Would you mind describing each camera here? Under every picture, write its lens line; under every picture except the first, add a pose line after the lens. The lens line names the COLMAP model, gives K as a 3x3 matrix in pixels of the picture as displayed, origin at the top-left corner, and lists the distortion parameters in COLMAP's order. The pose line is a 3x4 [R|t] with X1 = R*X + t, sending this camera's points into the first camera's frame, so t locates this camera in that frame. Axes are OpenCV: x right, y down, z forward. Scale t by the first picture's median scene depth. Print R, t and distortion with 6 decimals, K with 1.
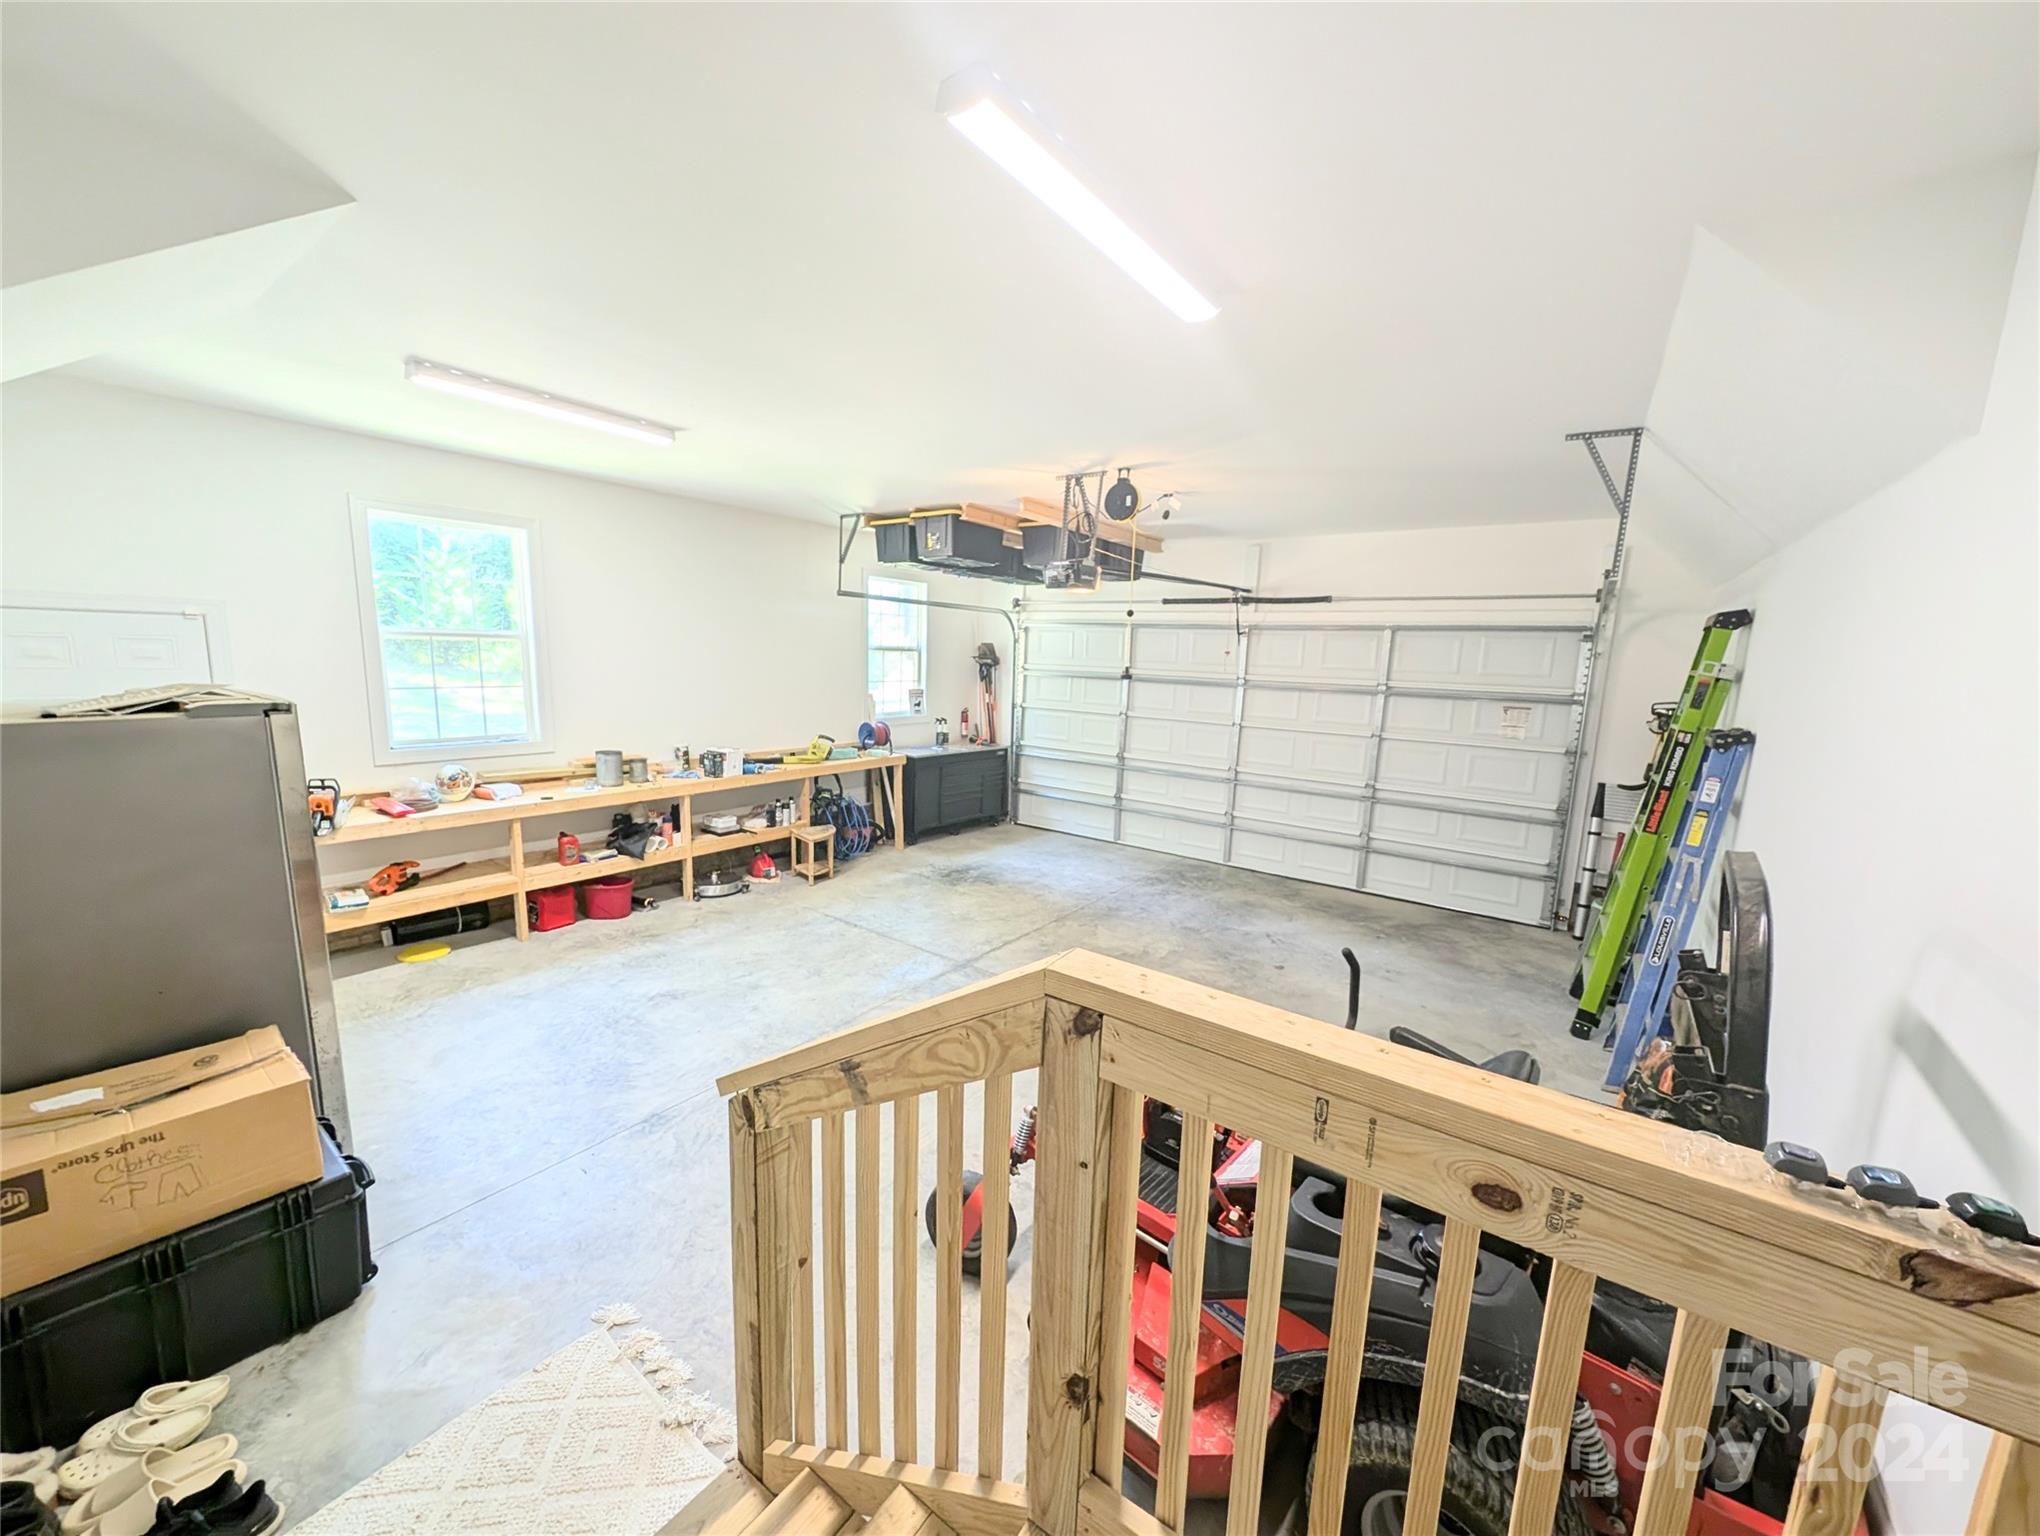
lens RADIAL K [[763.5, 0, 1018.9], [0, 763.5, 779.6], [0, 0, 1]] dist [0.009407, -0.005163]
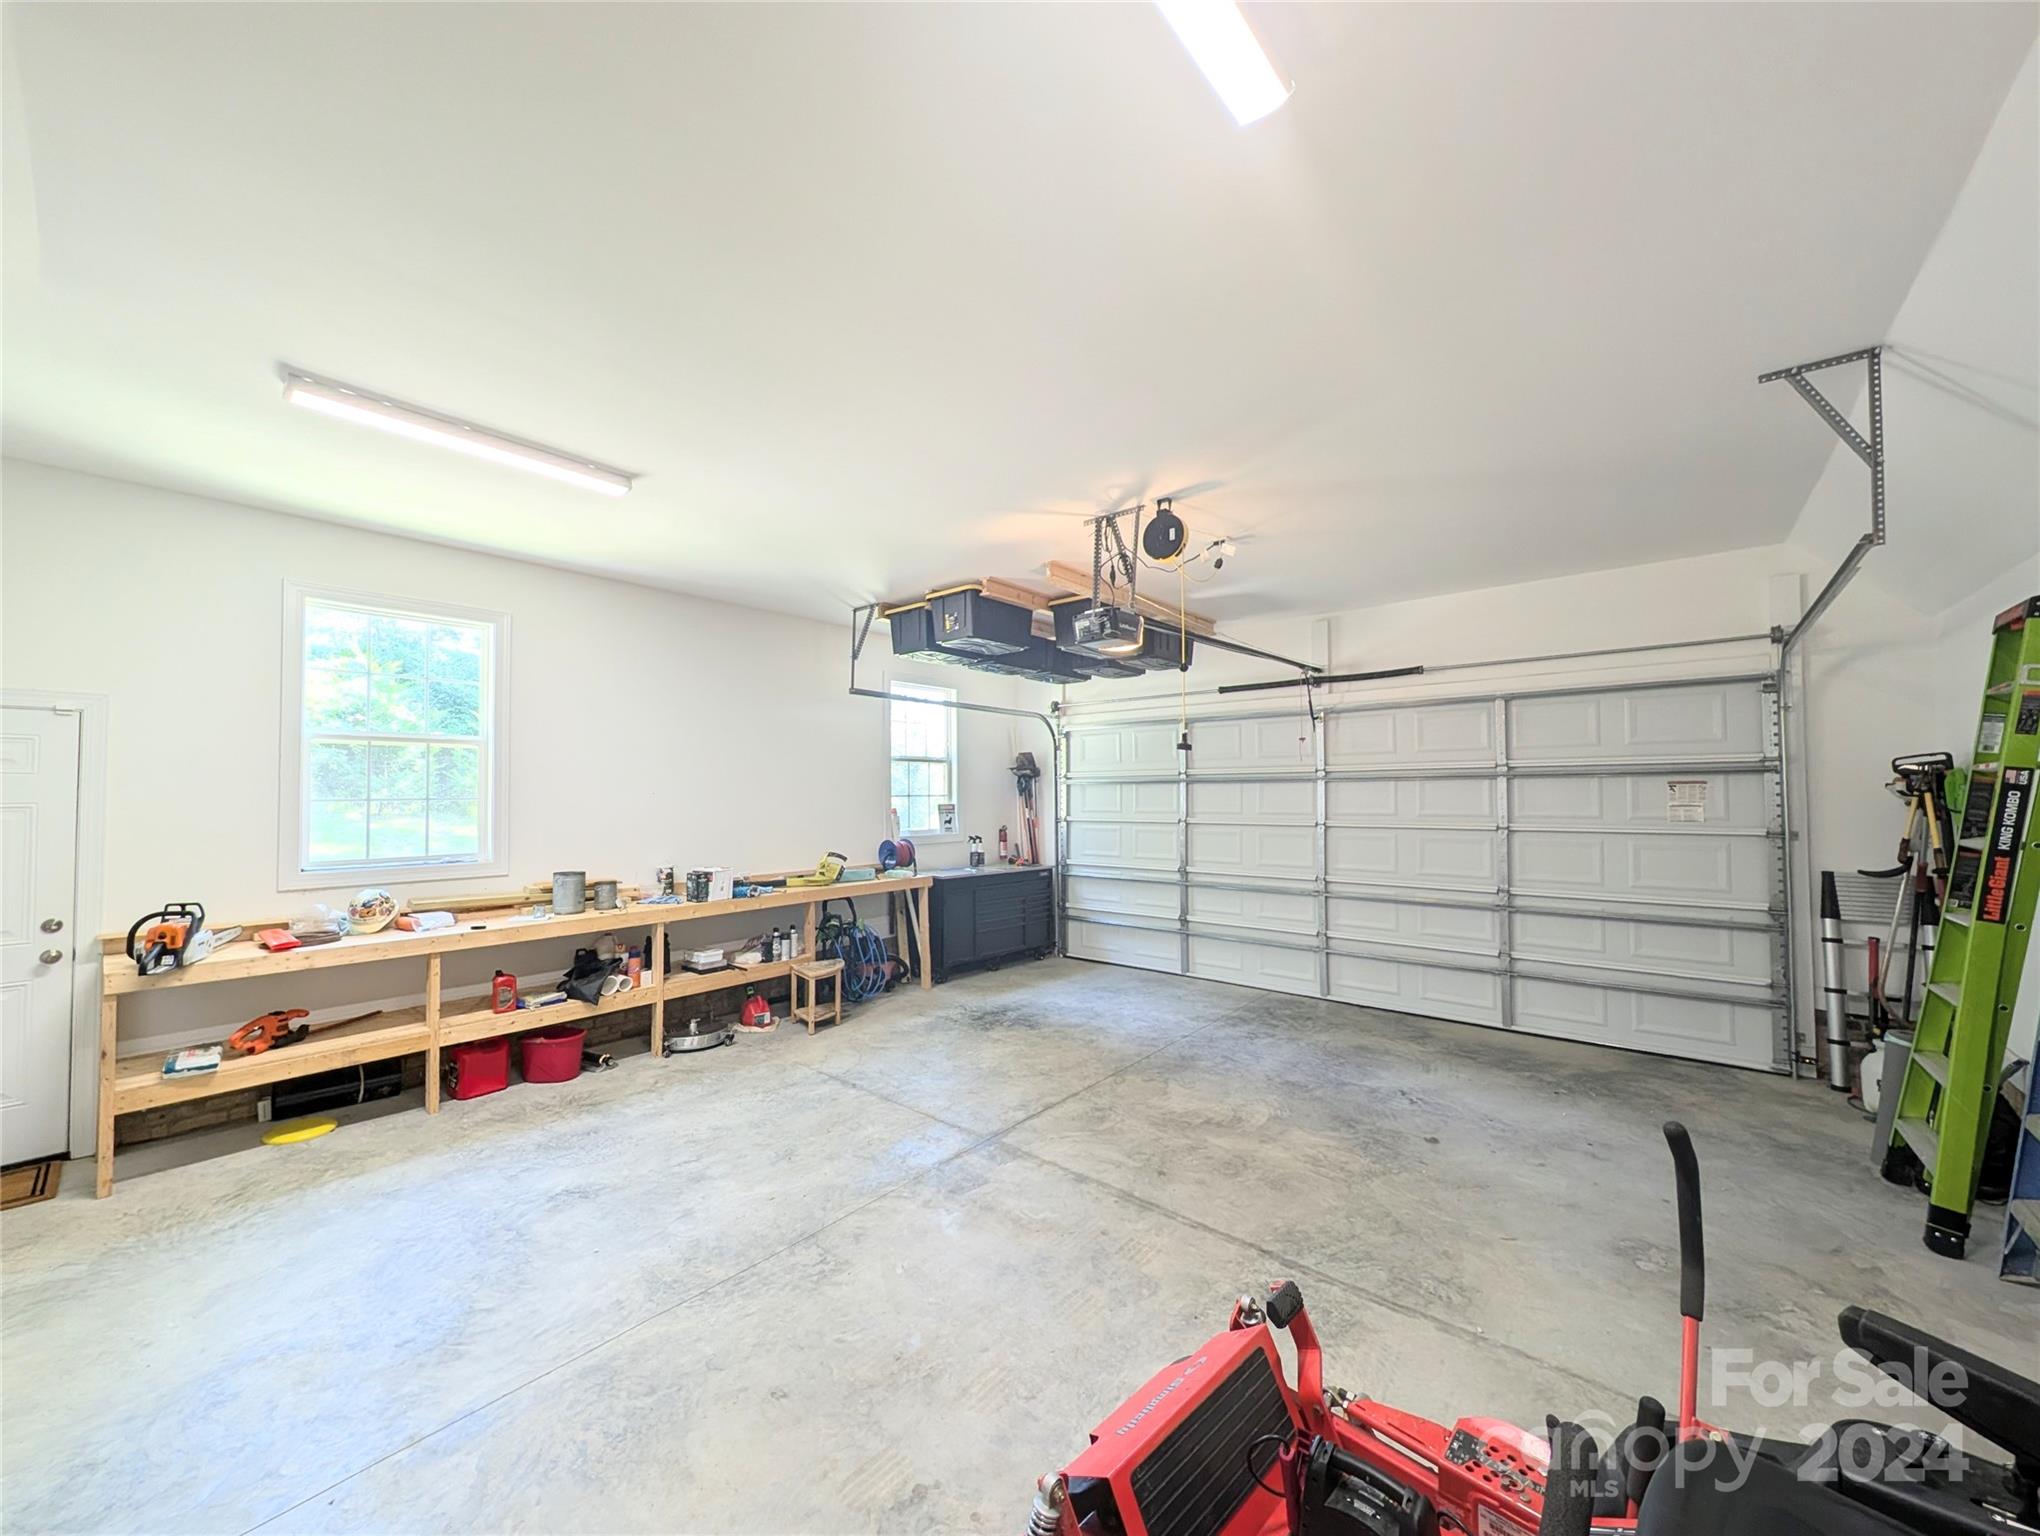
lens RADIAL K [[763.5, 0, 1018.9], [0, 763.5, 779.6], [0, 0, 1]] dist [0.009407, -0.005163]
pose [[0.996627, -0.042965, -0.069918, 0.018389], [0.029178, 0.981843, -0.187437, 0.031339], [0.076701, 0.184765, 0.979785, 0.168418]]
